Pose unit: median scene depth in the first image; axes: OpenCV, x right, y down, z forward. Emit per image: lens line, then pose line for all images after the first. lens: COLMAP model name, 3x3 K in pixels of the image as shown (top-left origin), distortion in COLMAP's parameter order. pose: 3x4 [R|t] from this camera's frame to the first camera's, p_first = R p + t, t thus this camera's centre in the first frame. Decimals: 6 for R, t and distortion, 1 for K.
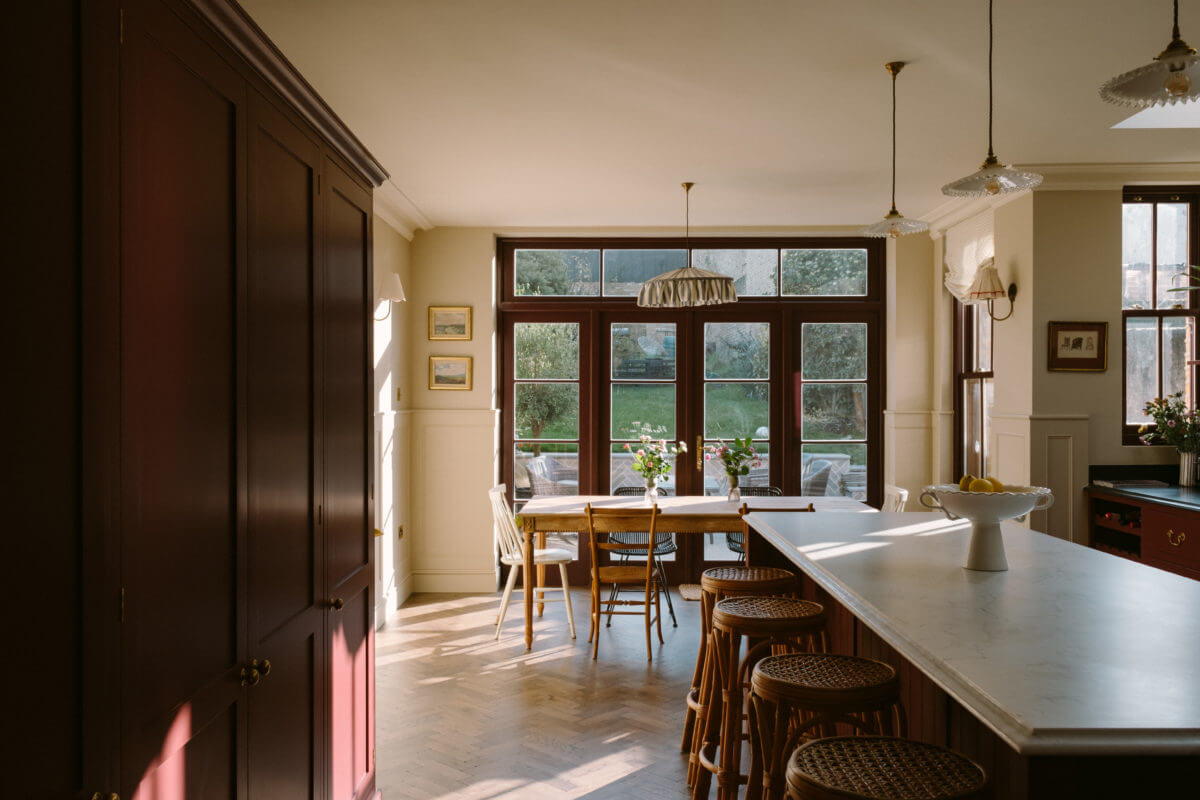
lens RADIAL K [[1115.0, 0, 598.8], [0, 1115.0, 408.4], [0, 0, 1]] dist [0.003215, 0.006816]
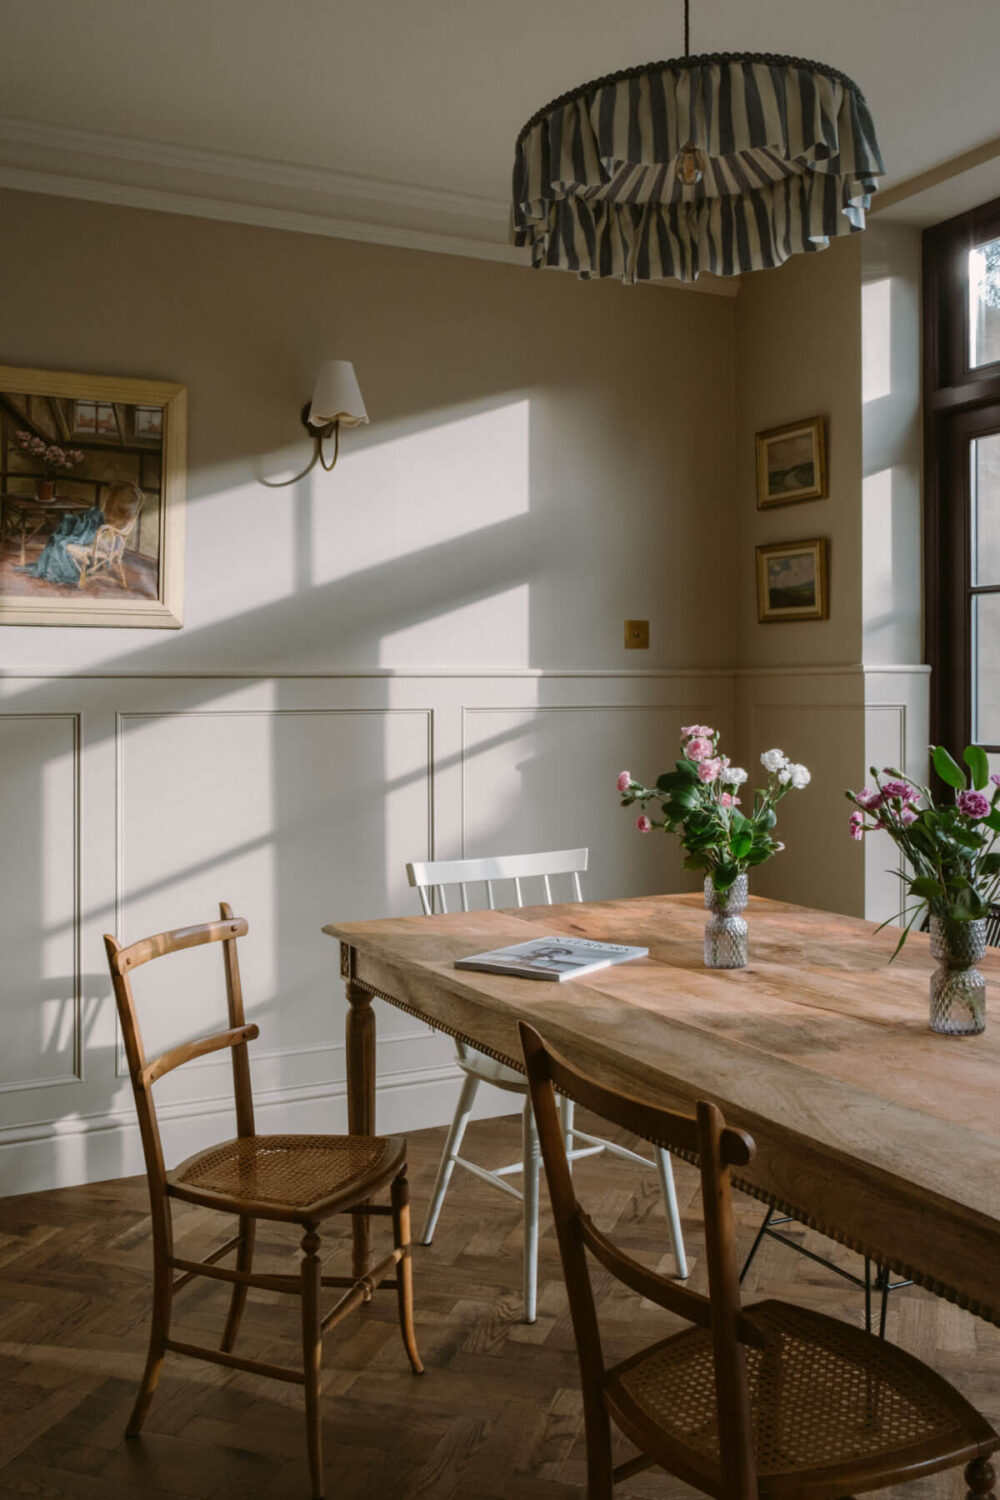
lens RADIAL K [[1393.7, 0, 499.6], [0, 1393.7, 703.9], [0, 0, 1]] dist [0.003215, 0.006816]
pose [[0.451444, 0.005161, -0.892285, 0.292980], [-0.004060, 0.999985, 0.003730, 0.013799], [0.892290, 0.001938, 0.451458, 0.661679]]
